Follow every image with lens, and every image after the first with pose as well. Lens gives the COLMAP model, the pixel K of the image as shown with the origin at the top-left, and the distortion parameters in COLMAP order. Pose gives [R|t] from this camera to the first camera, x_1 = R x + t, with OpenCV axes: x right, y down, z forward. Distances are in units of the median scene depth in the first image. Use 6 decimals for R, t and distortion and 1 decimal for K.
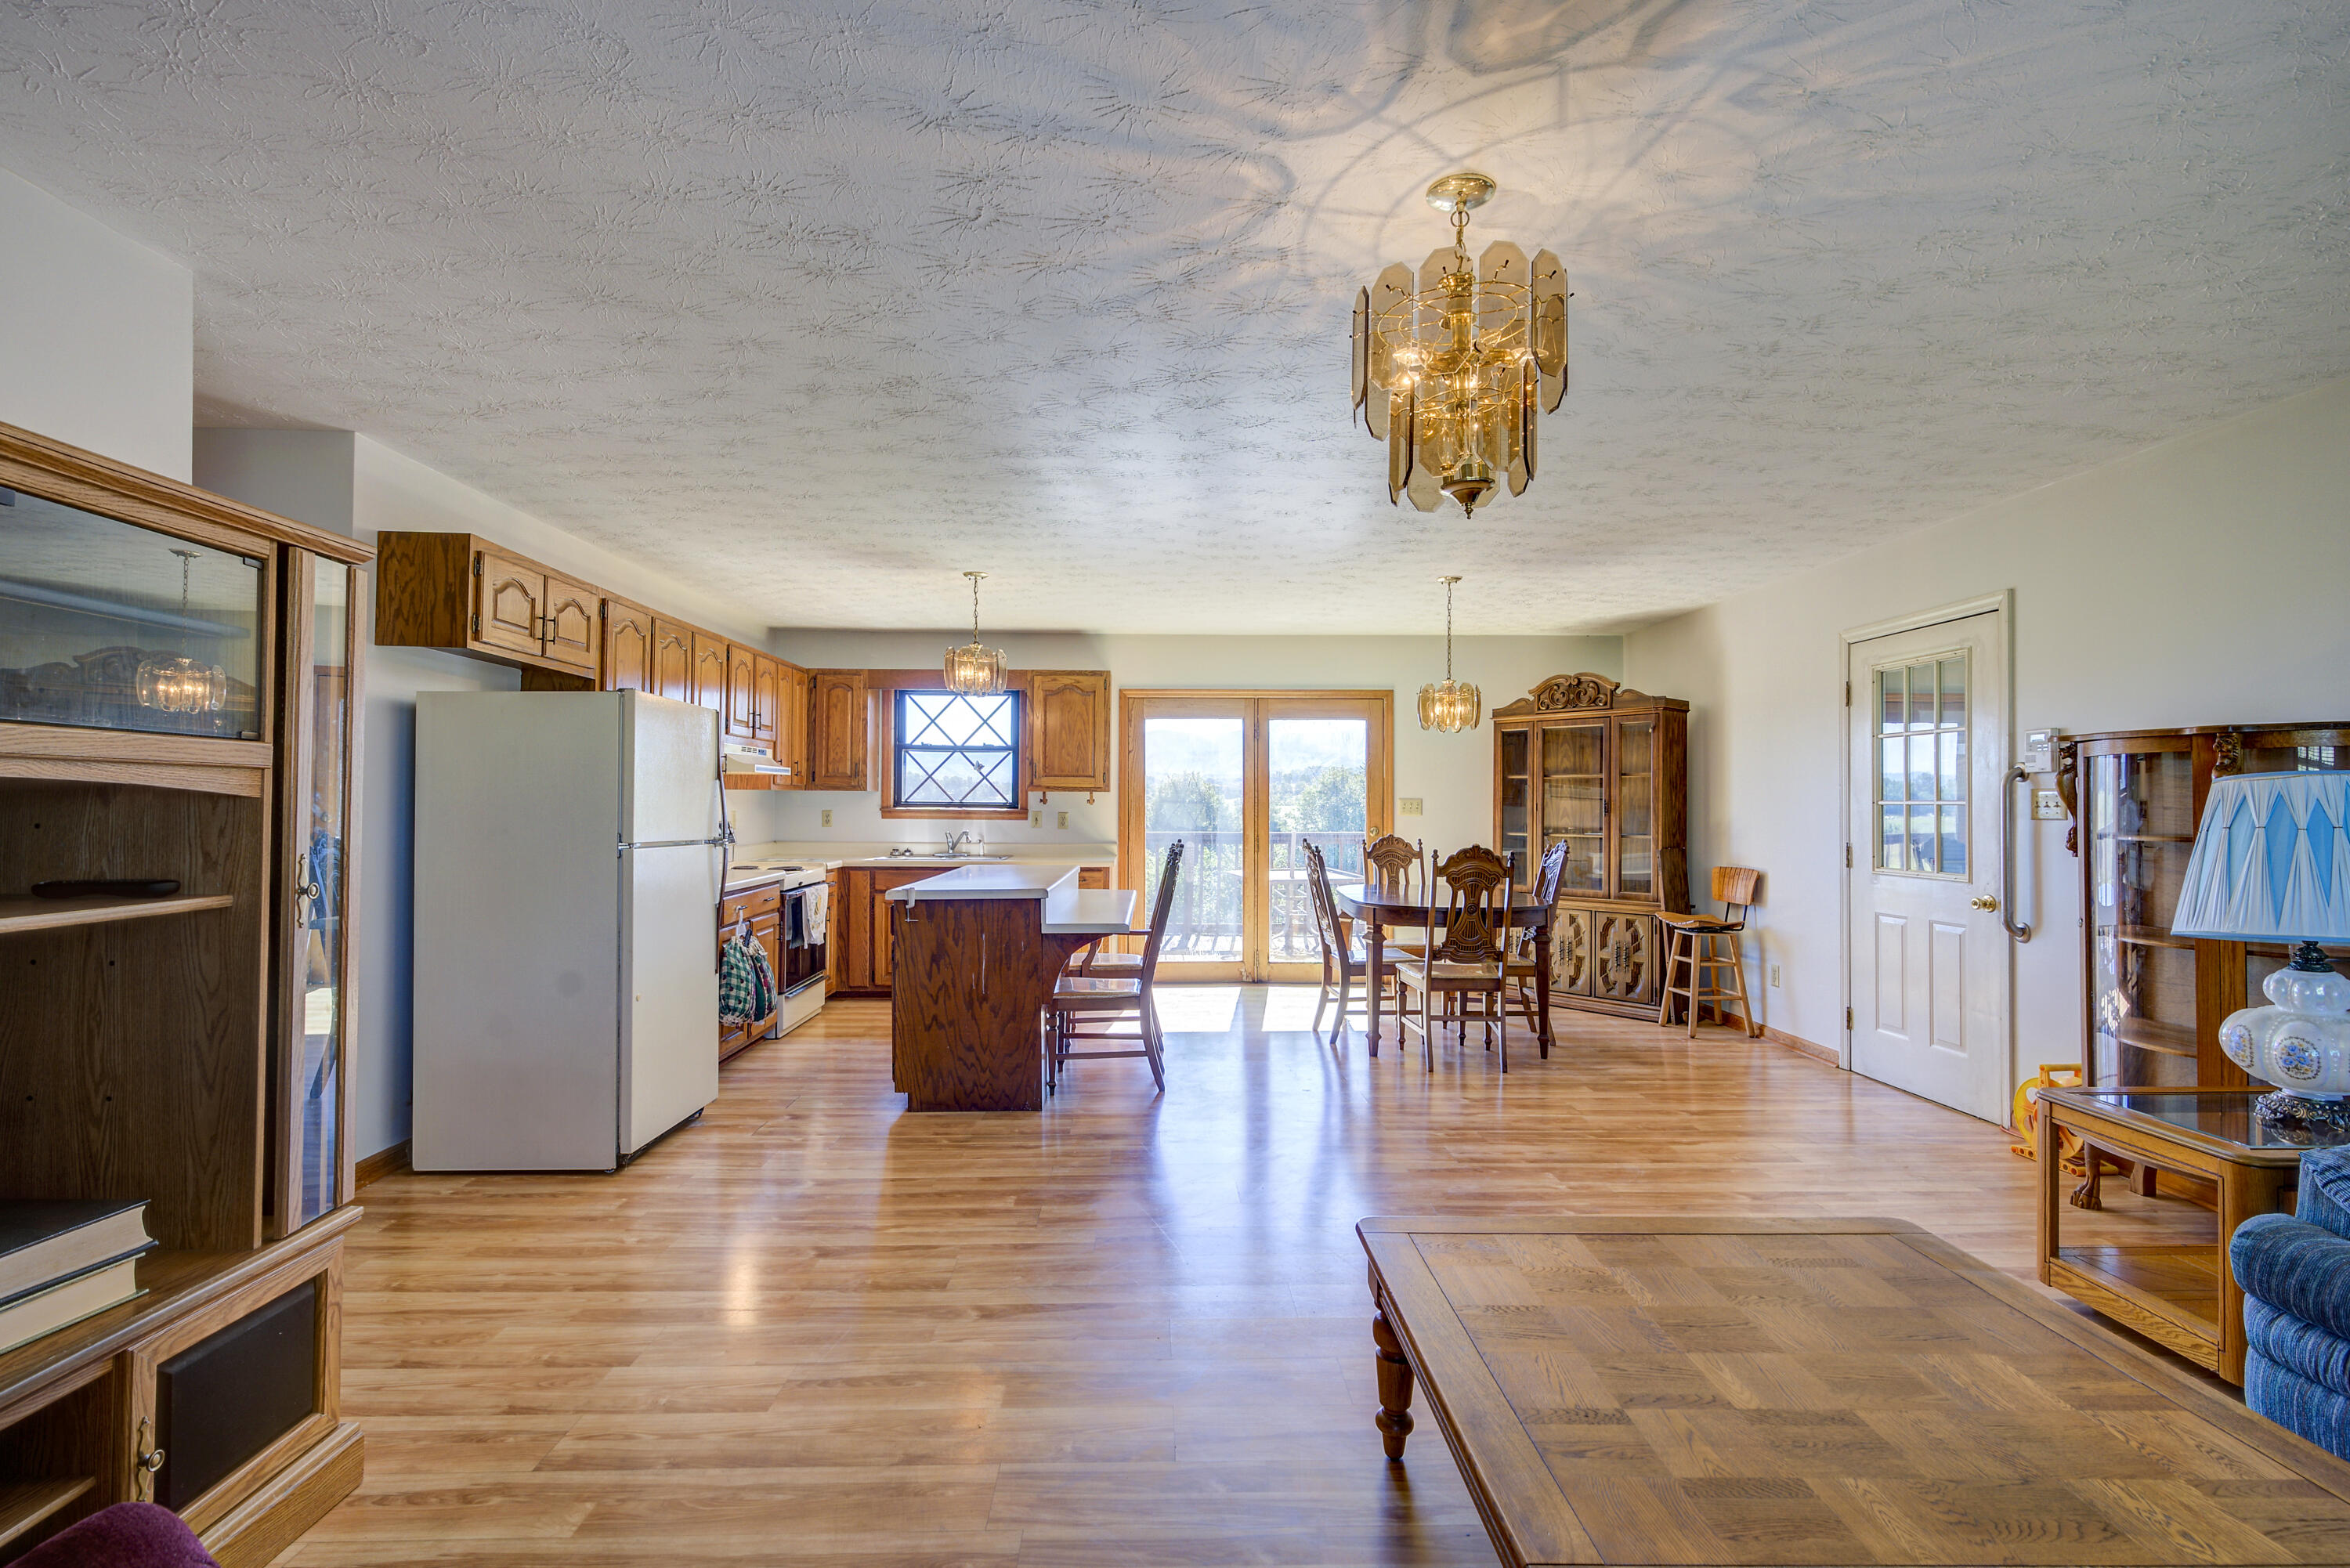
lens RADIAL K [[1170.7, 0, 1155.6], [0, 1170.7, 791.5], [0, 0, 1]] dist [-0.007076, 0.005519]
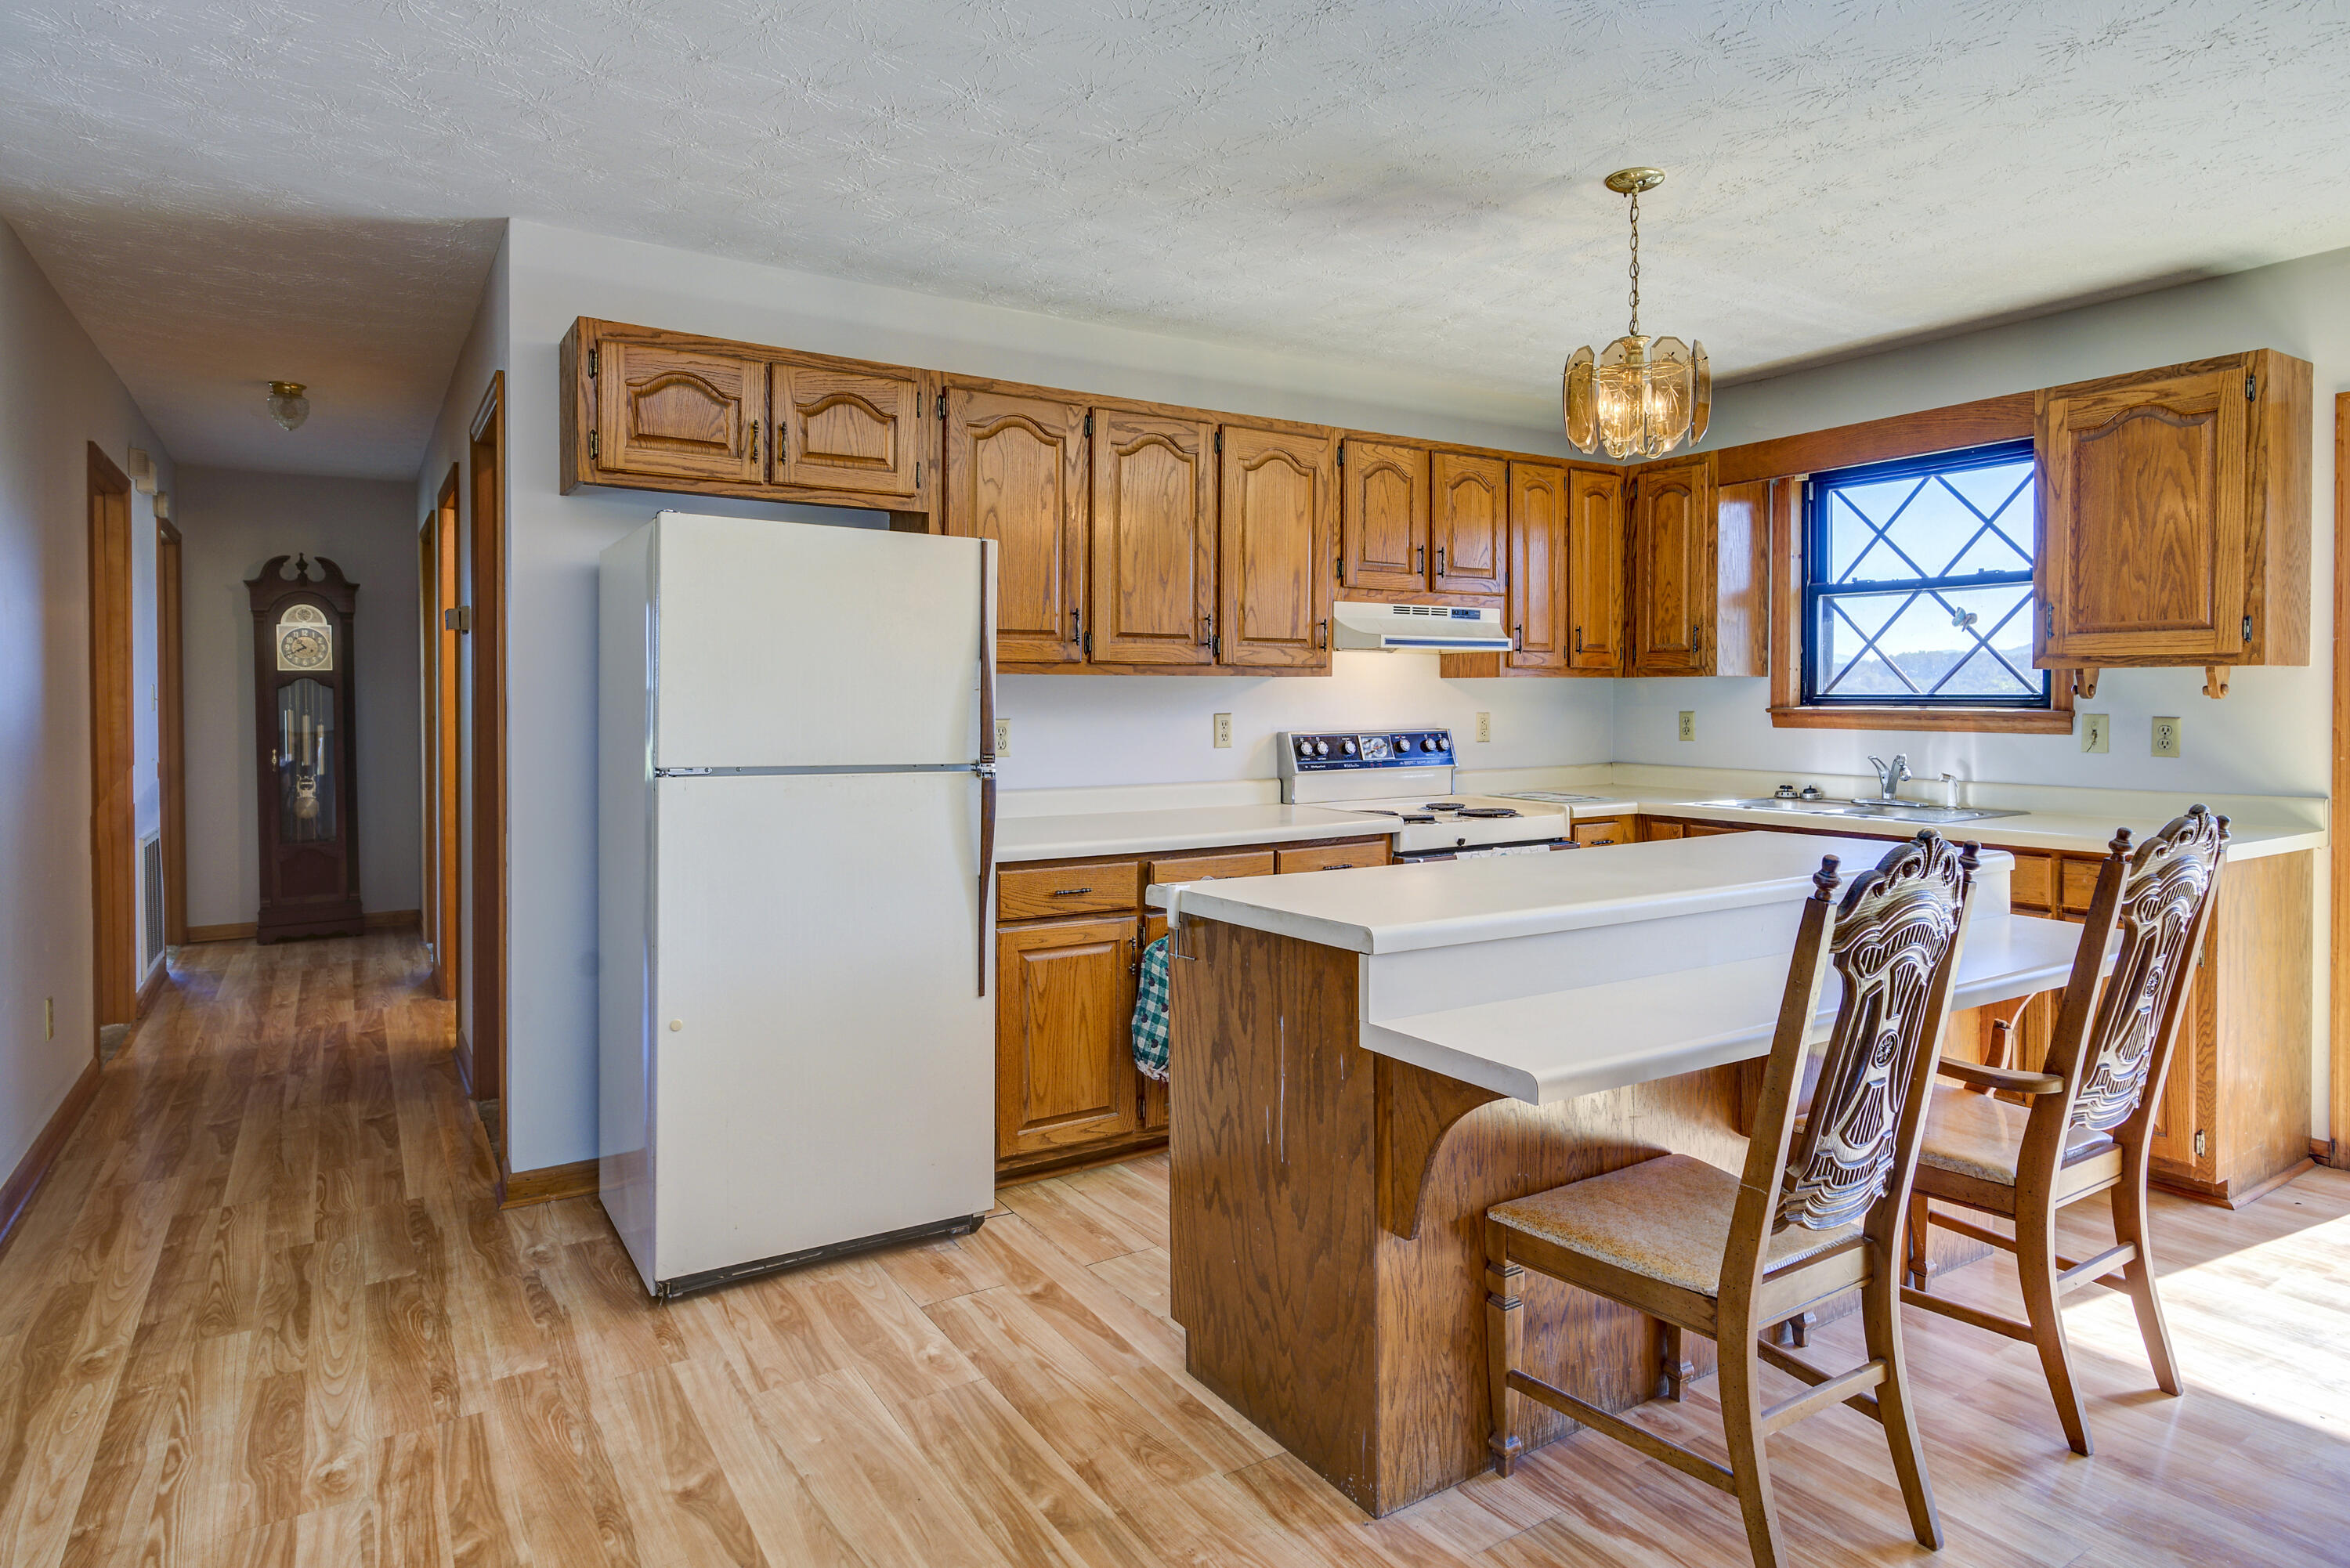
lens RADIAL K [[1327.0, 0, 1138.1], [0, 1327.0, 726.1], [0, 0, 1]] dist [0.001369, -0.002979]
pose [[0.523205, 0.009391, -0.852155, 0.137811], [0.014537, 0.999695, 0.019942, 0.006550], [0.852083, -0.022822, 0.522909, 0.449676]]
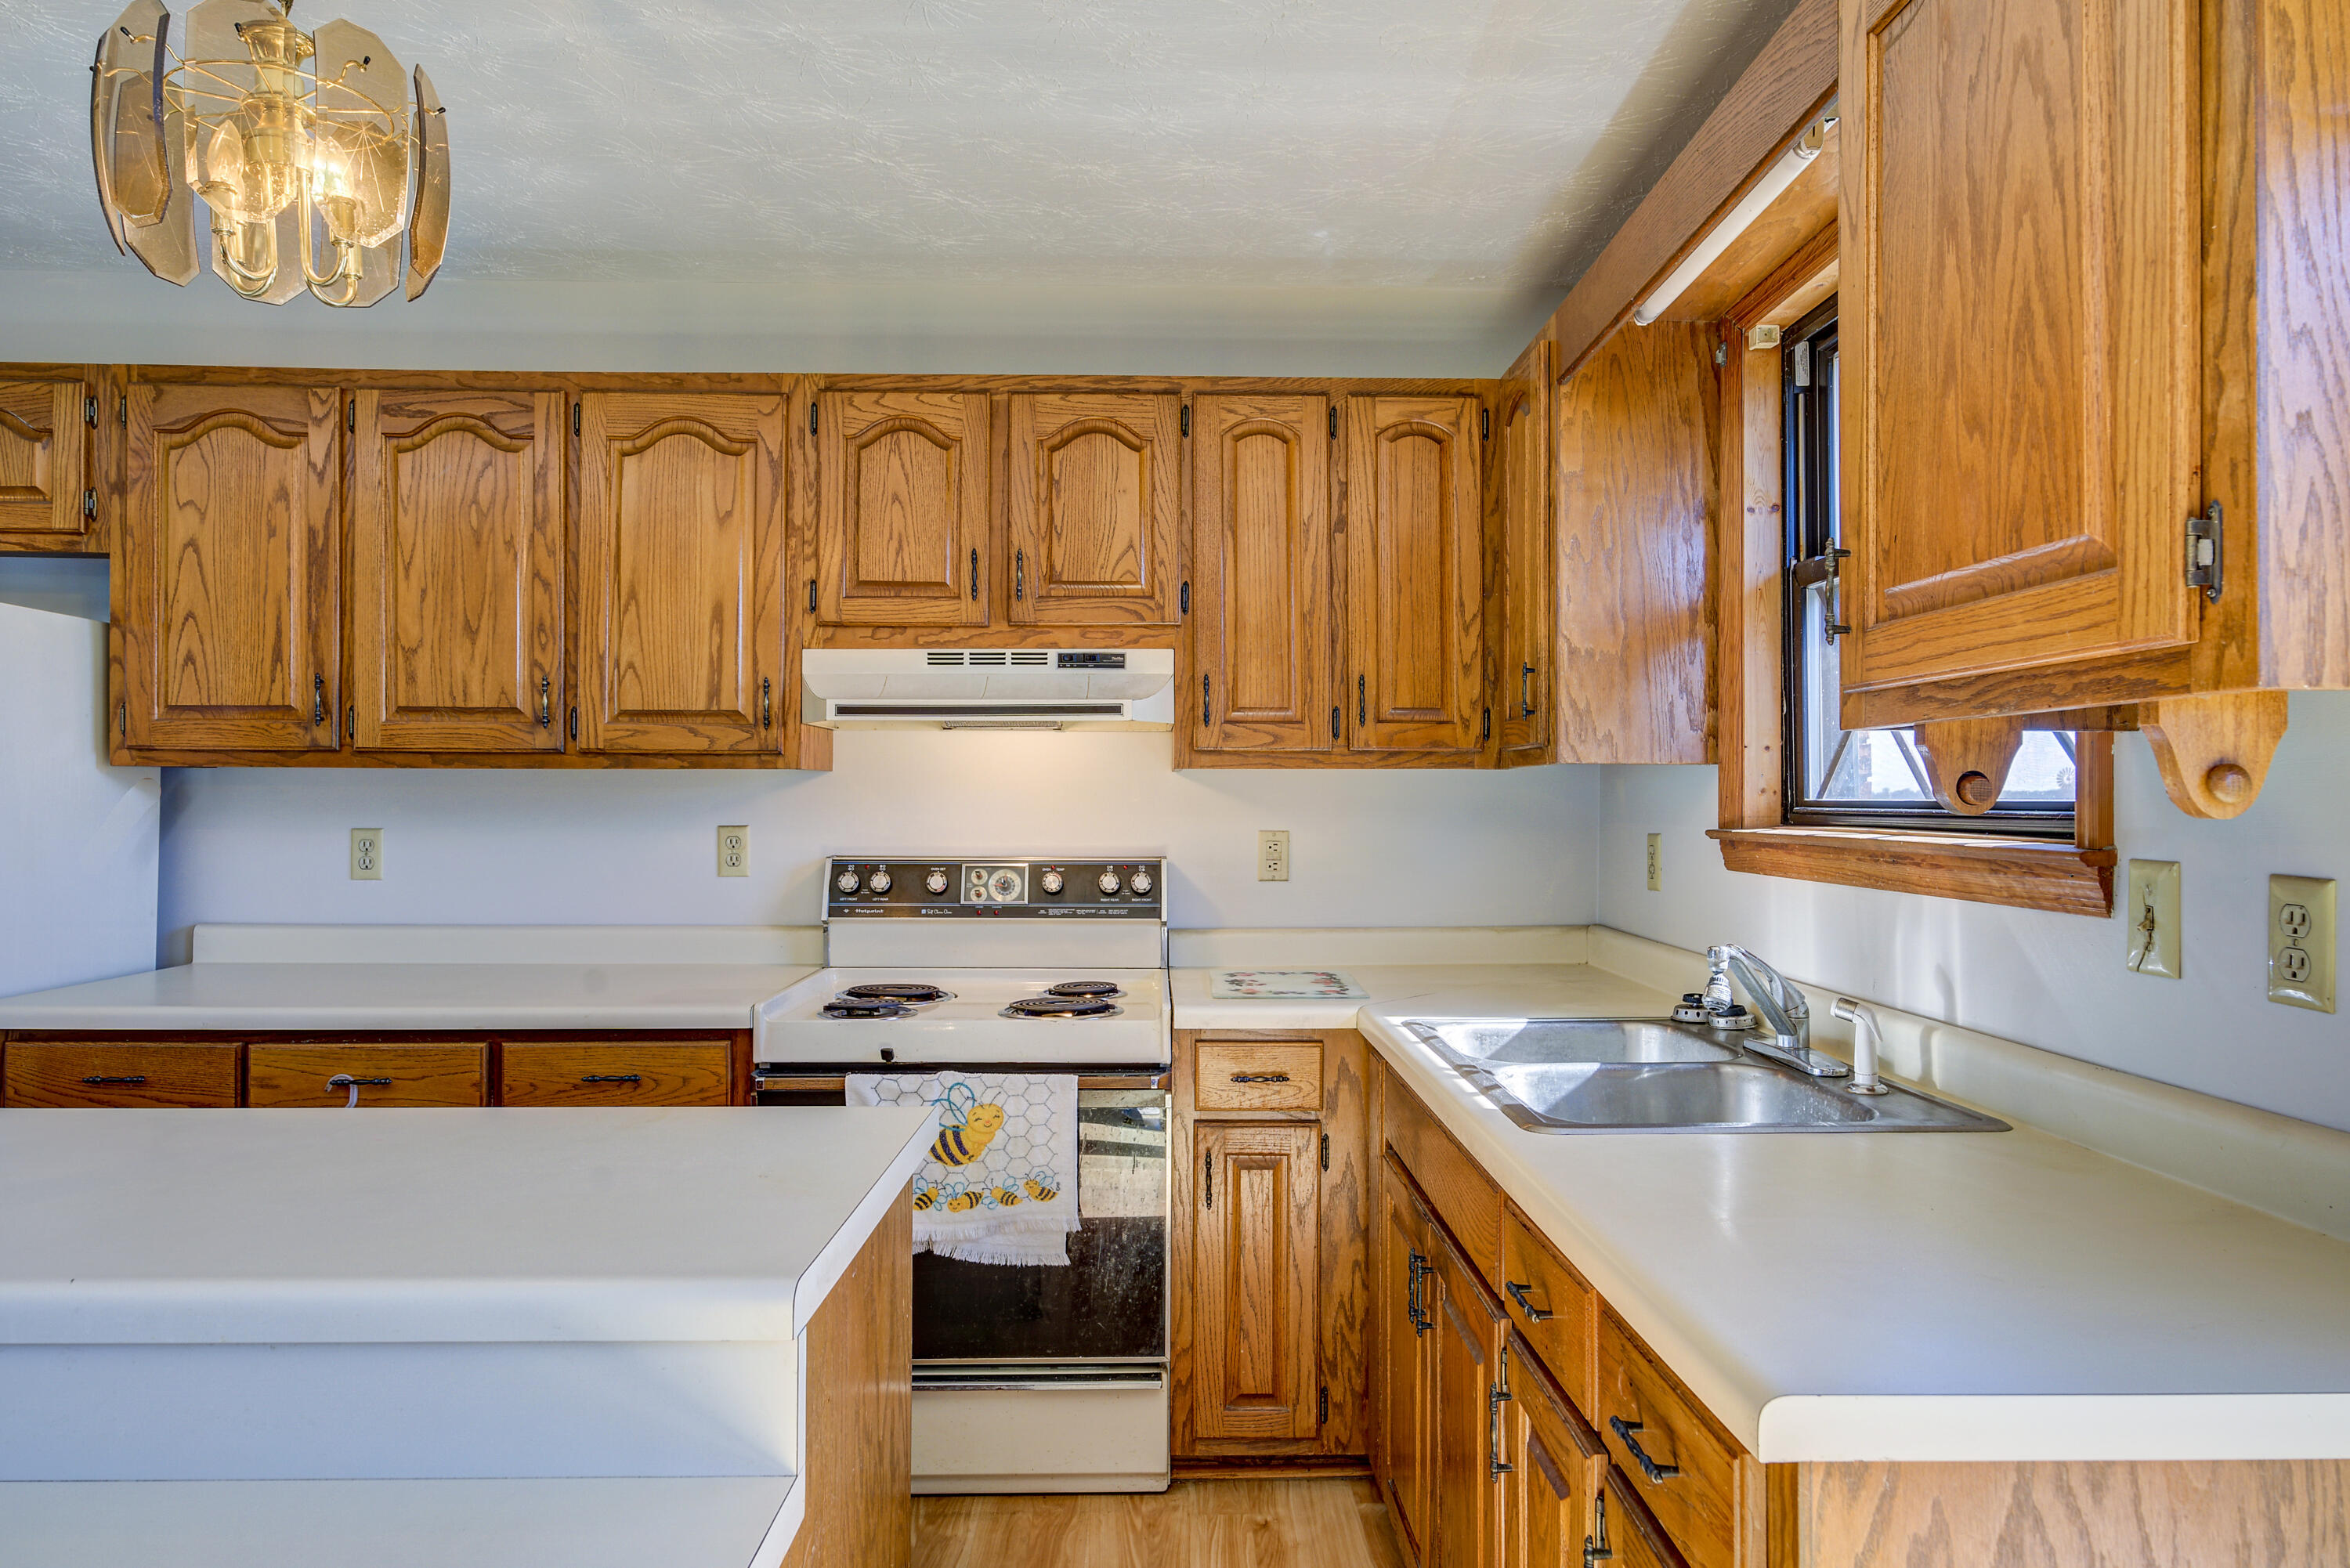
lens RADIAL K [[1427.6, 0, 1153.3], [0, 1427.6, 776.4], [0, 0, 1]] dist [0.032416, 0.001488]
pose [[-0.005192, -0.026825, -0.999627, 0.080502], [0.007267, 0.999613, -0.026862, 0.010927], [0.999960, -0.007404, -0.004995, 0.913155]]
